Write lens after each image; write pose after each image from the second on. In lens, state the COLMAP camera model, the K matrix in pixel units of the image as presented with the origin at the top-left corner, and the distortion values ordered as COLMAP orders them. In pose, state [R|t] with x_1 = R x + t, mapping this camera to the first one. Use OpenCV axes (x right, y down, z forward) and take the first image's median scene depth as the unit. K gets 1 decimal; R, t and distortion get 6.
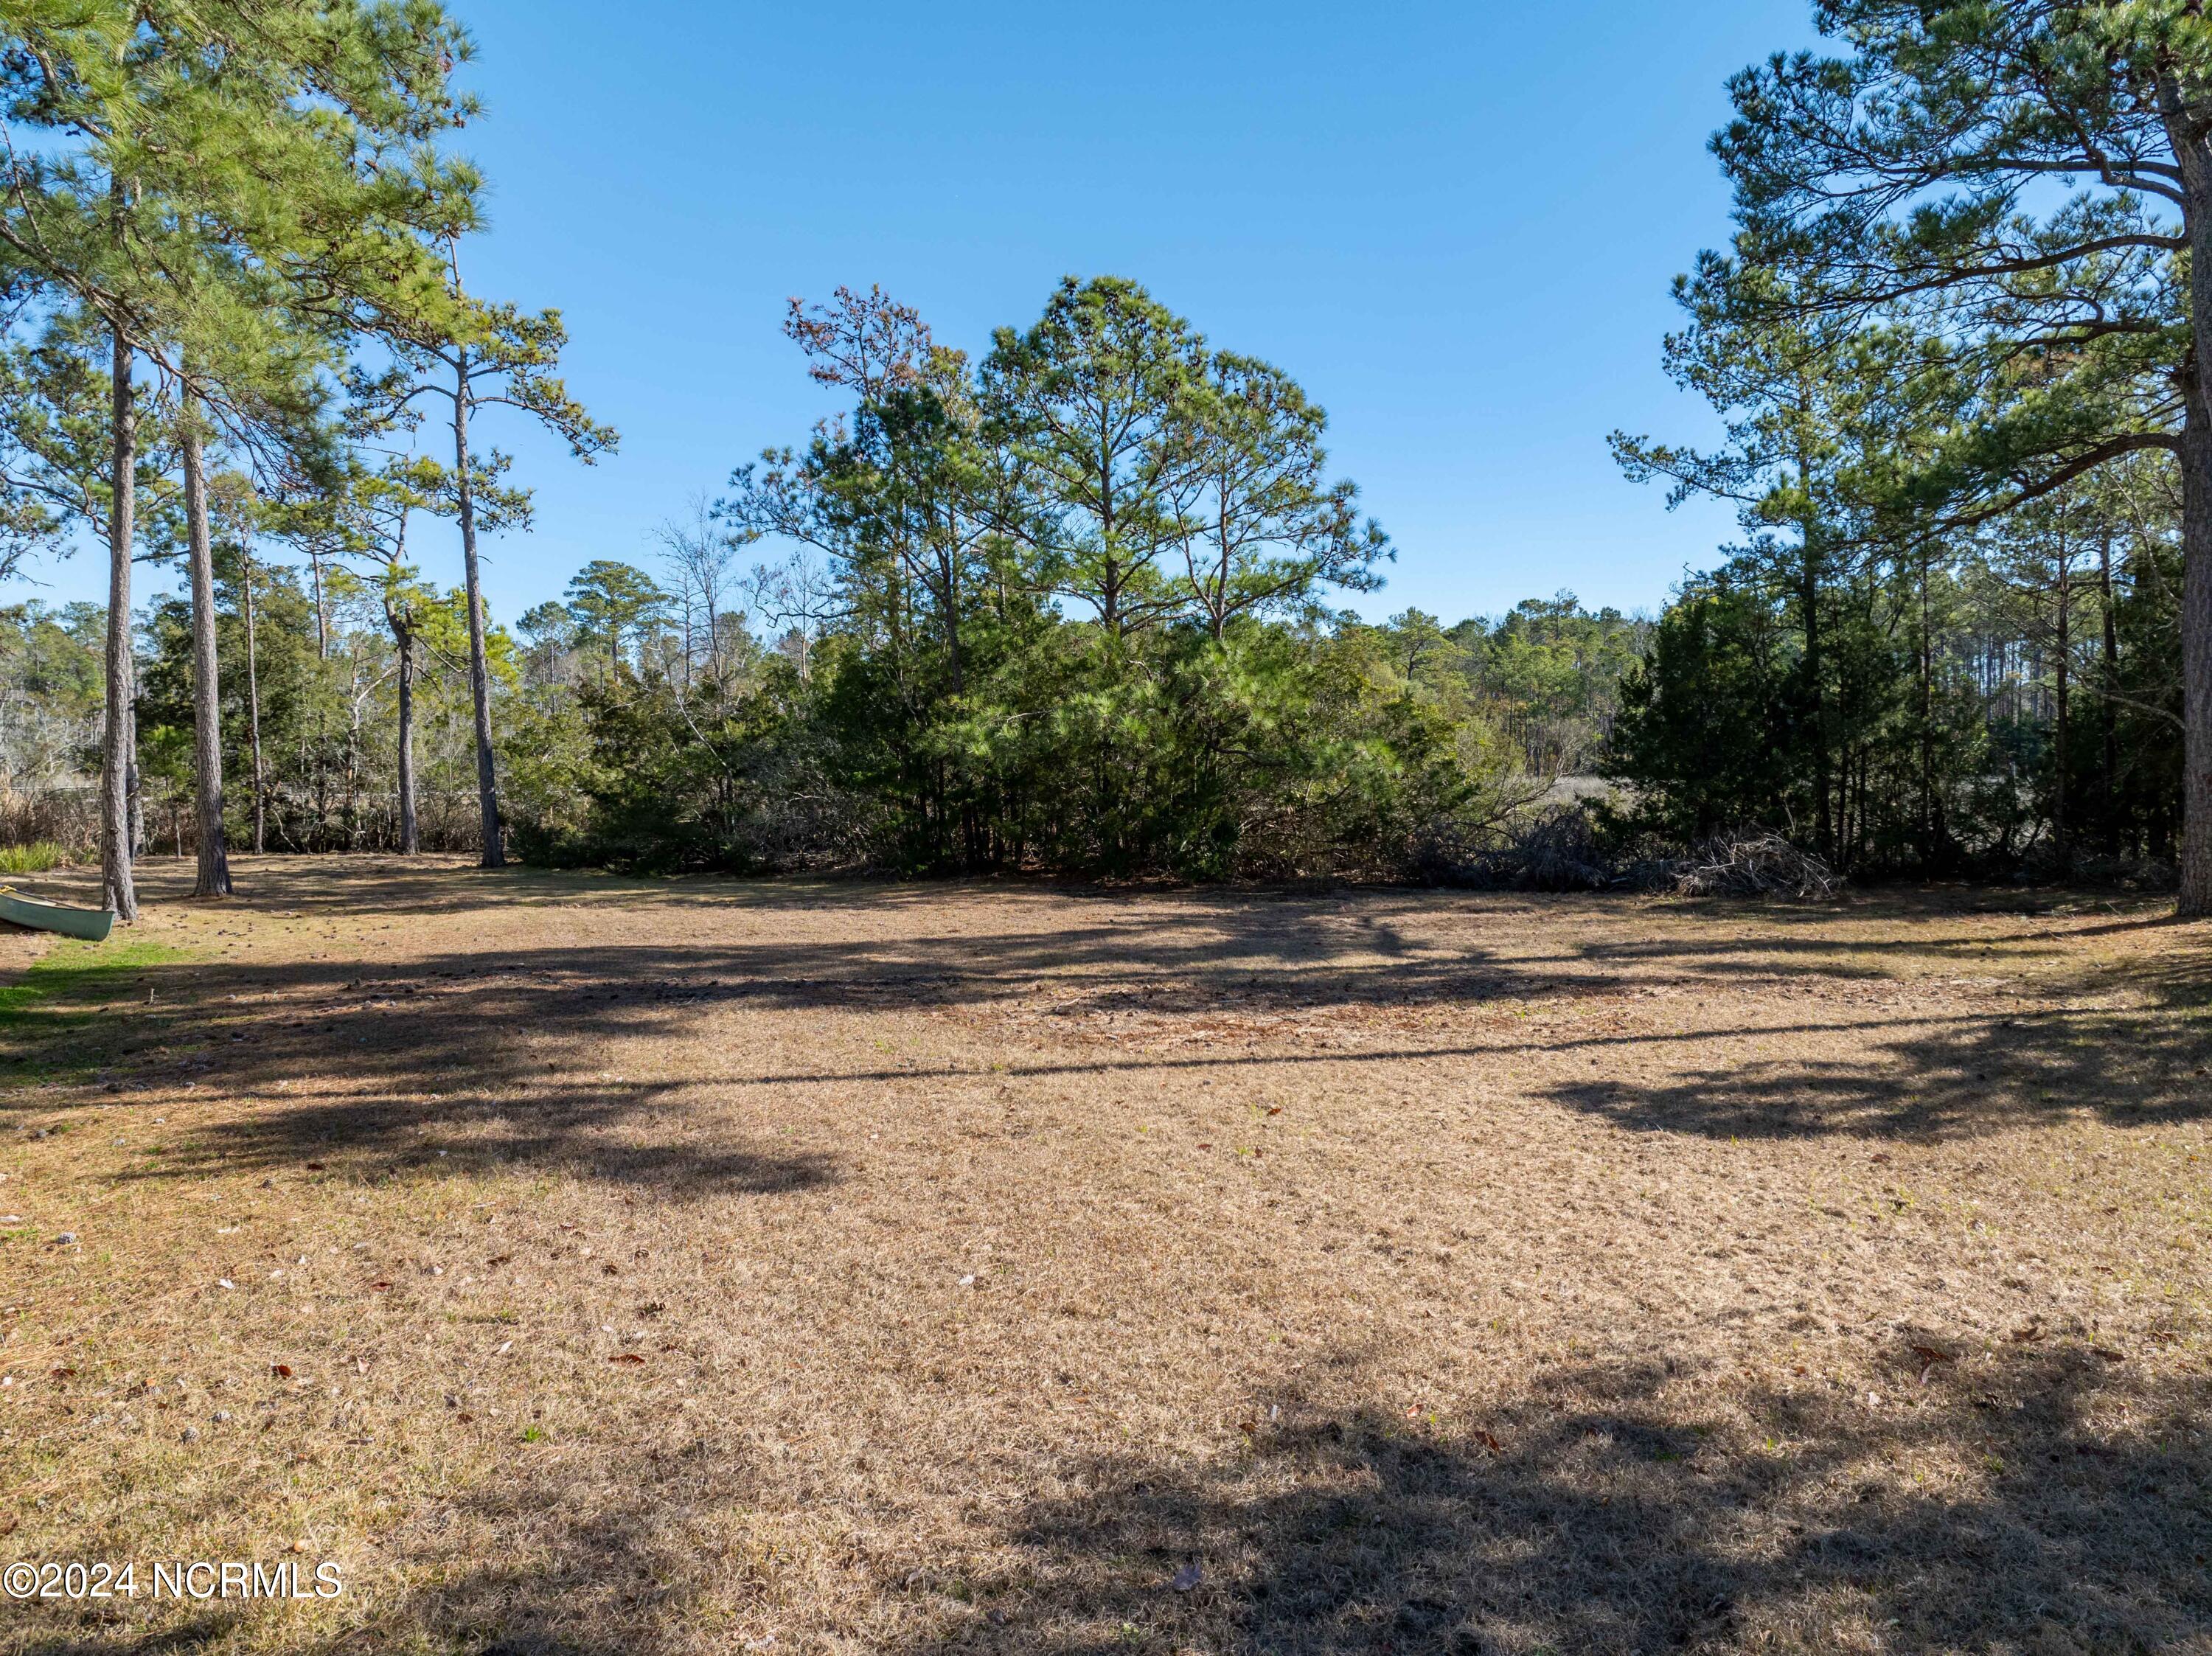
lens RADIAL K [[1564.4, 0, 1111.7], [0, 1564.4, 831.2], [0, 0, 1]] dist [-0.039332, 0.002972]
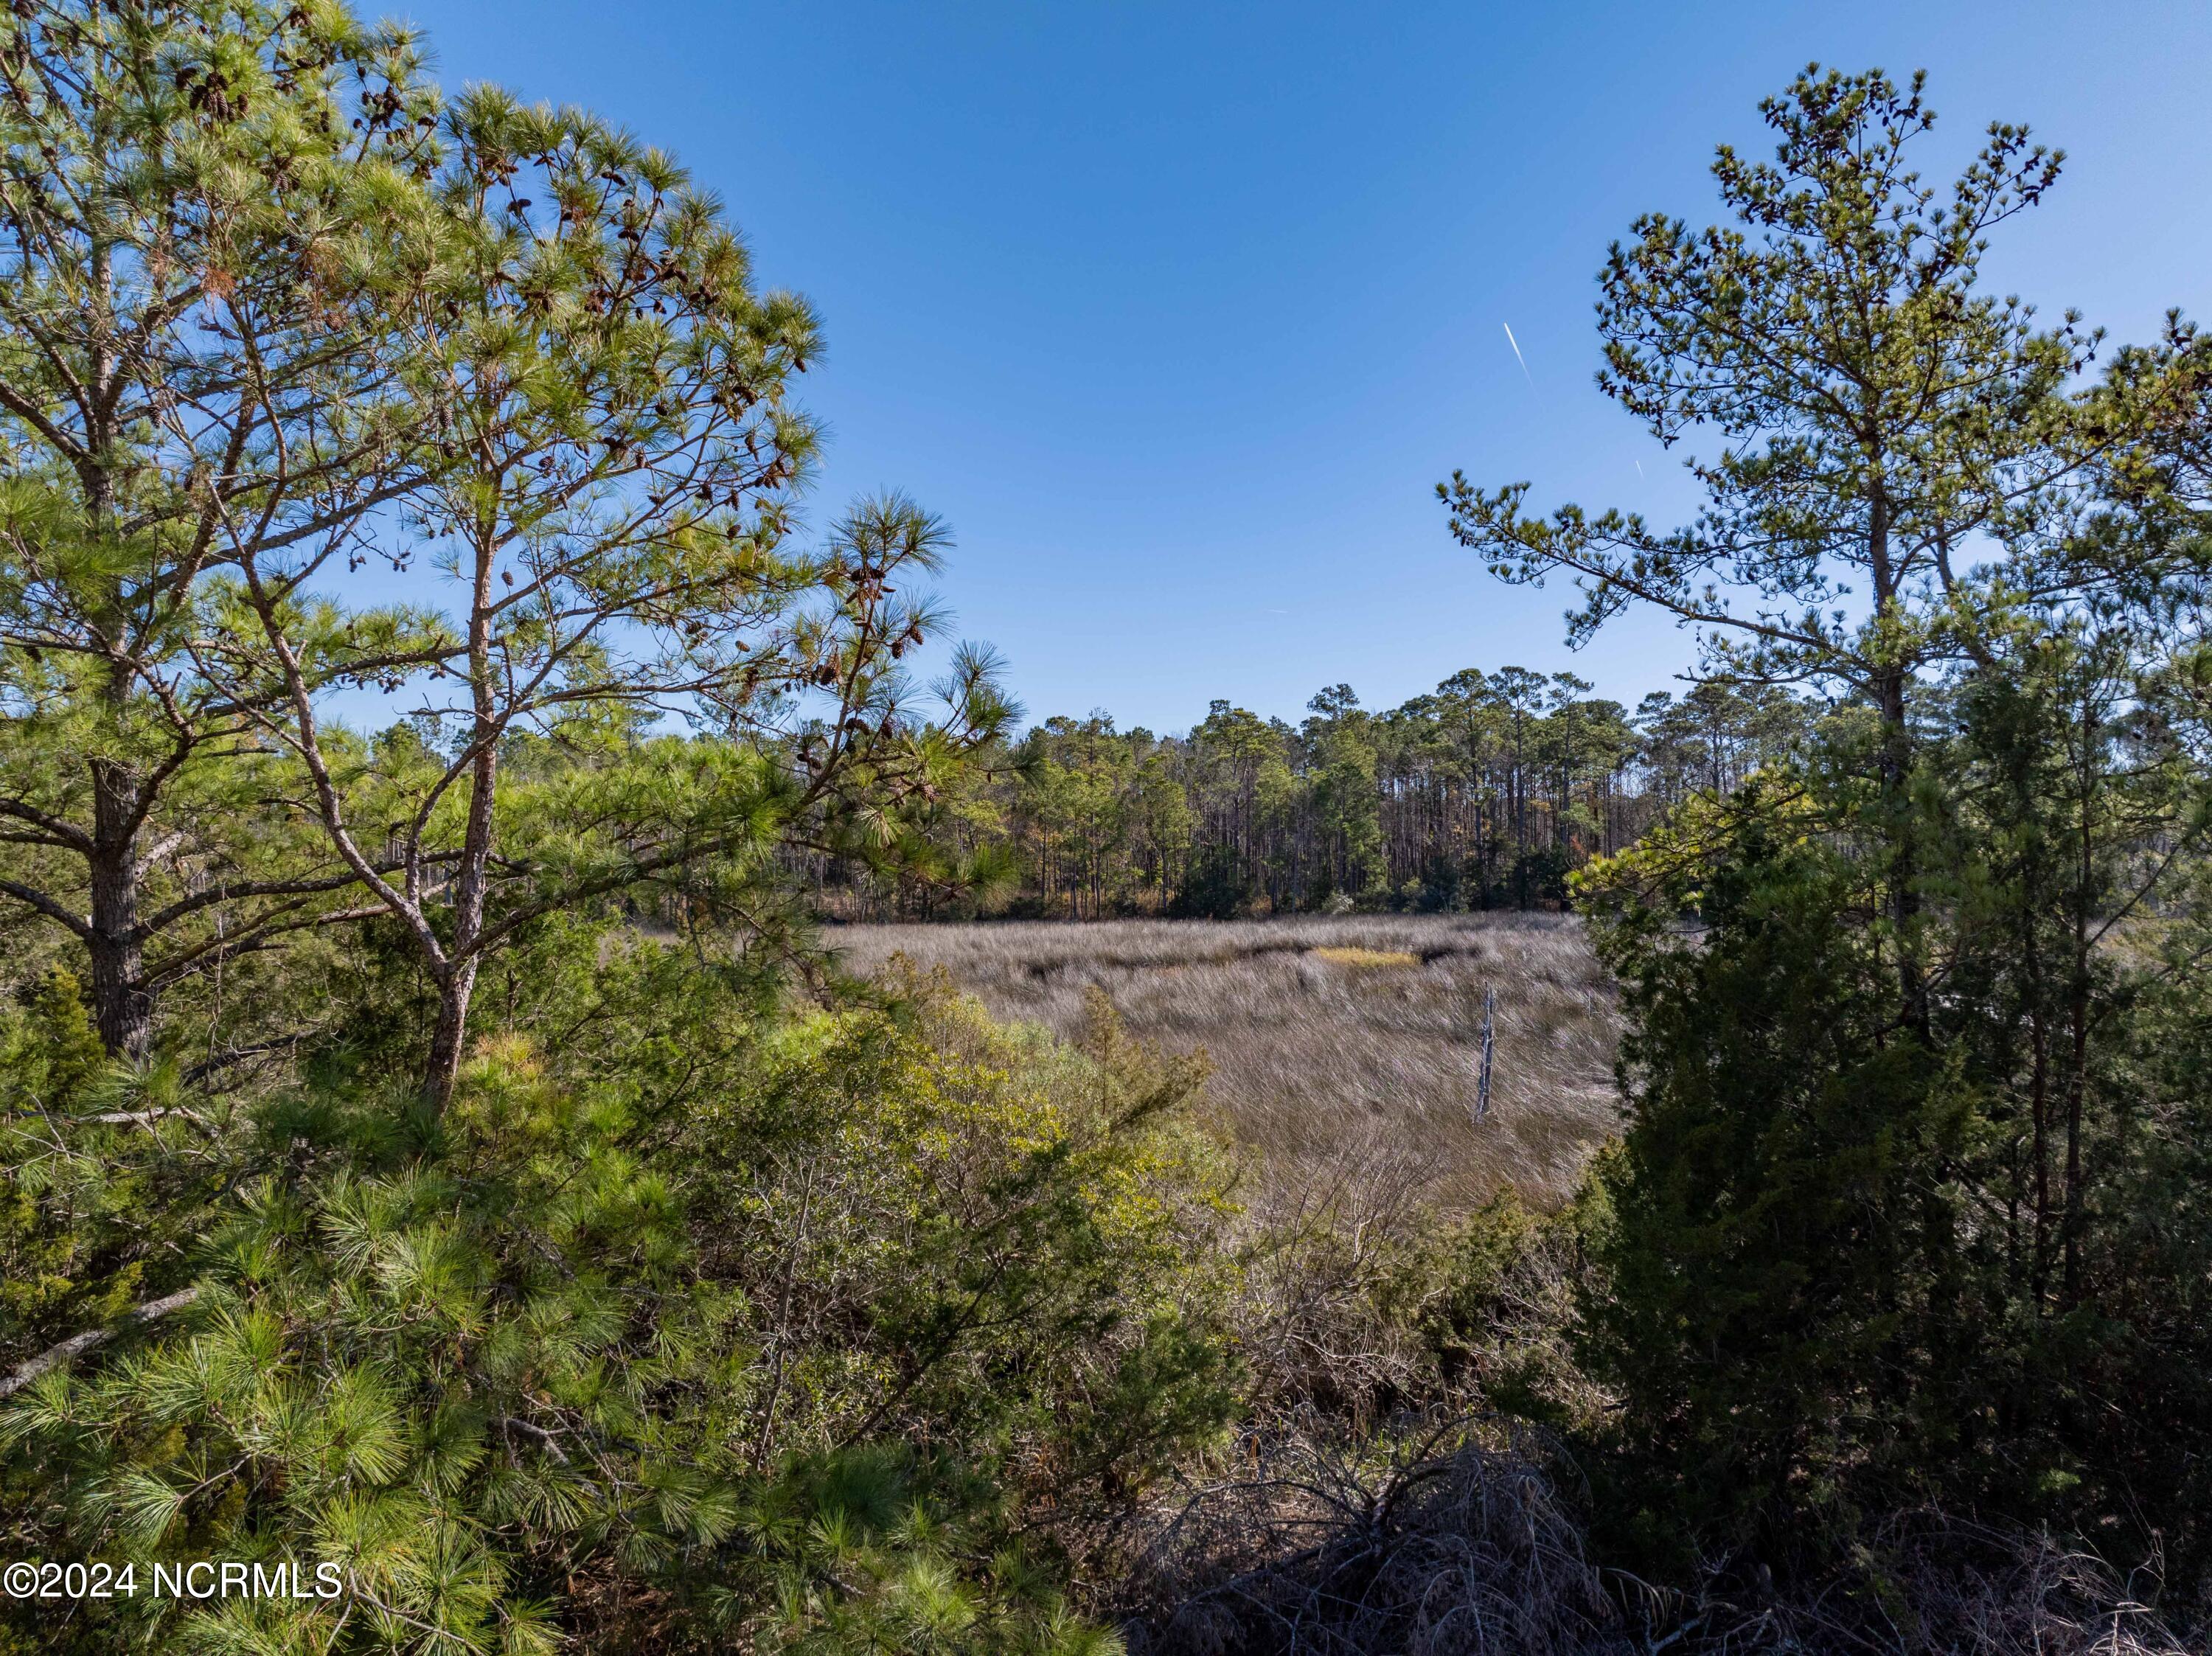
lens RADIAL K [[1564.4, 0, 1109.1], [0, 1564.4, 820.6], [0, 0, 1]] dist [-0.039332, 0.002972]
pose [[0.952570, 0.004024, 0.304293, 0.097537], [0.017397, 0.997557, -0.067651, -0.140401], [-0.303822, 0.069736, 0.950173, 0.681994]]
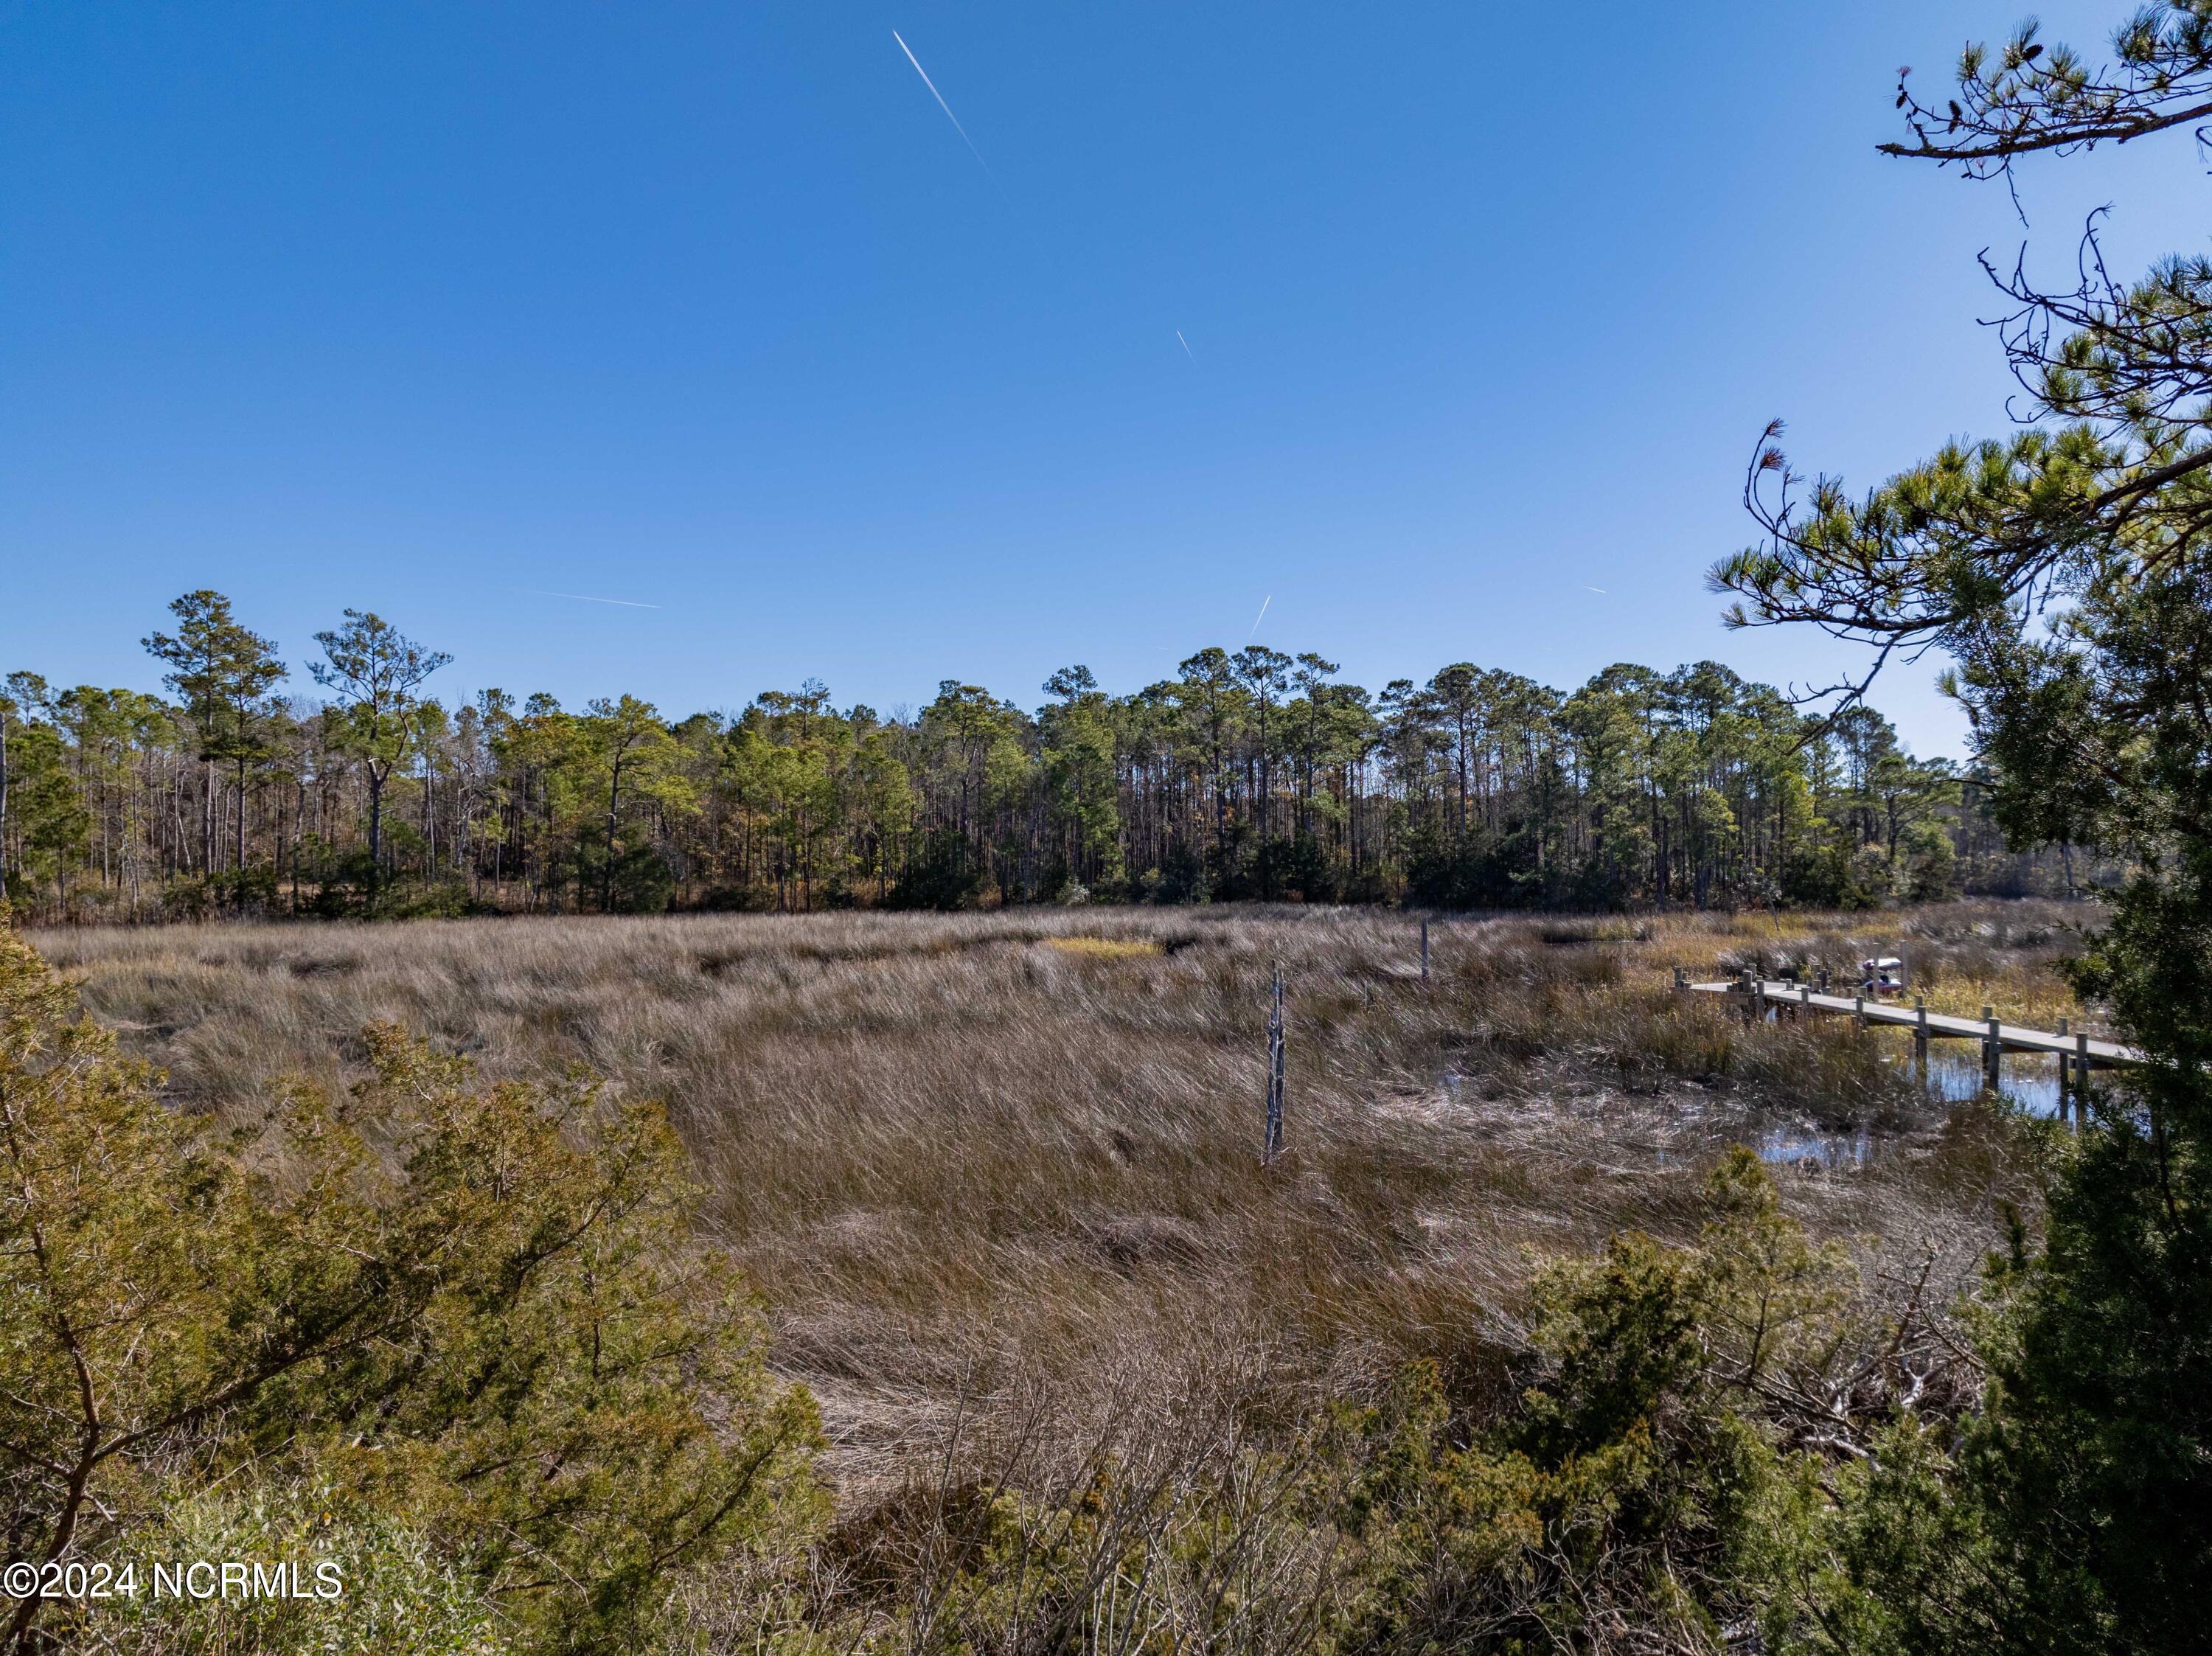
lens RADIAL K [[1564.4, 0, 1110.2], [0, 1564.4, 810.5], [0, 0, 1]] dist [-0.039332, 0.002972]
pose [[0.888168, 0.013634, 0.459317, 0.257196], [0.021830, 0.997179, -0.071811, -0.116572], [-0.459001, 0.073807, 0.885365, 1.004198]]
